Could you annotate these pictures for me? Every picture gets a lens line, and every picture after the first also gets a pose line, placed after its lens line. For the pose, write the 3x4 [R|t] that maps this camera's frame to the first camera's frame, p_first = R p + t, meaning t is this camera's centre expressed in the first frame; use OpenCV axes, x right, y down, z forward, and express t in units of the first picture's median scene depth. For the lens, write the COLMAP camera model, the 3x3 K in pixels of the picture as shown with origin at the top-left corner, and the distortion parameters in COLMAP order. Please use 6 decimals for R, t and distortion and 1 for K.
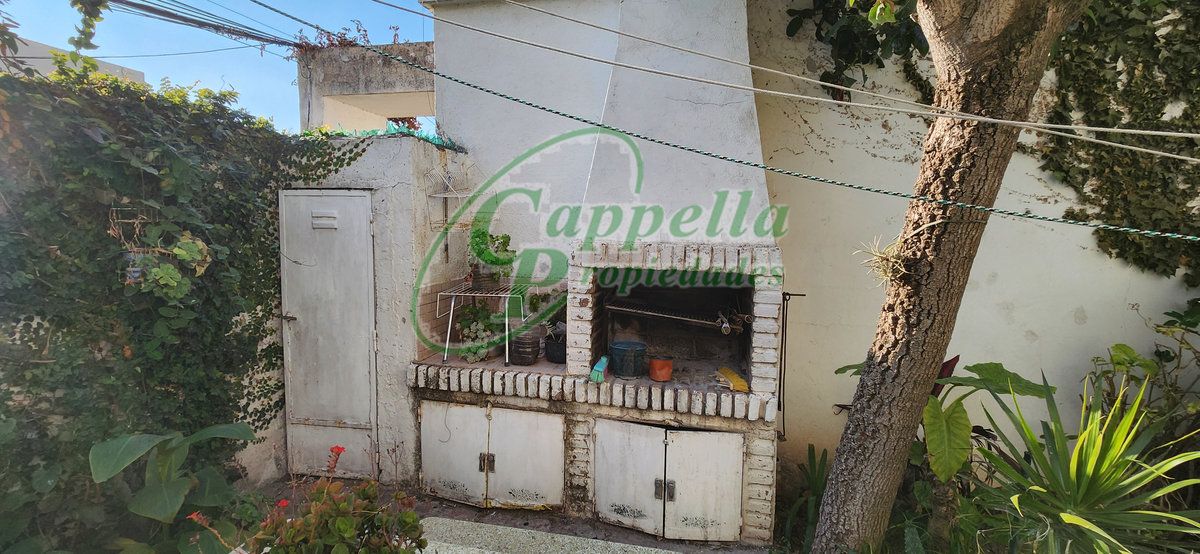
lens RADIAL K [[487.2, 0, 597.9], [0, 487.2, 258.9], [0, 0, 1]] dist [0.001495, 0.000082]
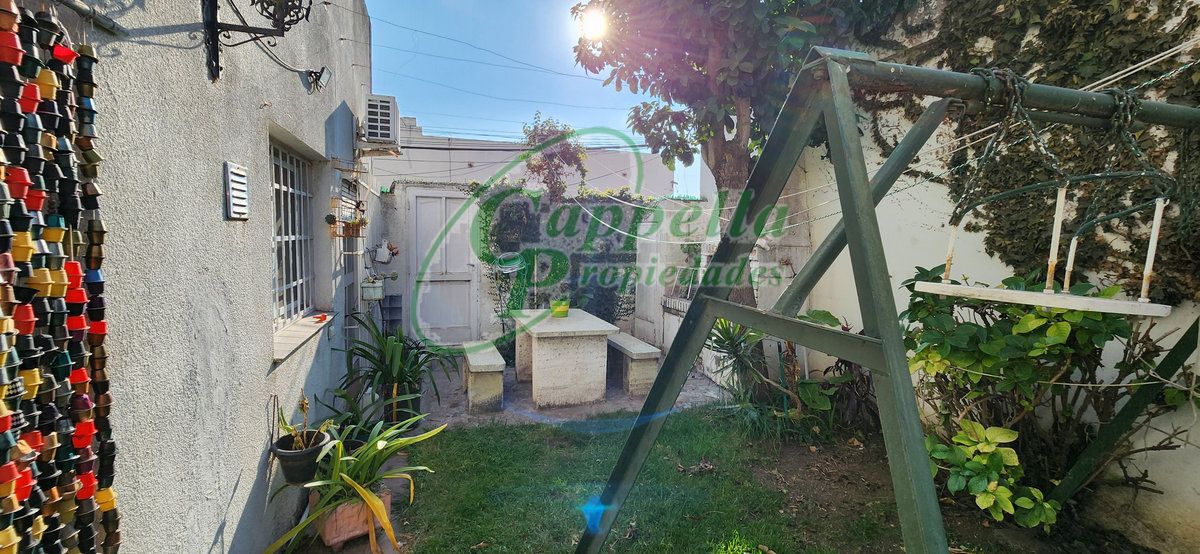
lens RADIAL K [[487.2, 0, 597.9], [0, 487.2, 258.9], [0, 0, 1]] dist [0.001495, 0.000082]
pose [[0.524923, 0.034429, -0.850453, 1.582617], [-0.073961, 0.997247, -0.005279, 0.080639], [0.847930, 0.065672, 0.526024, -0.560263]]
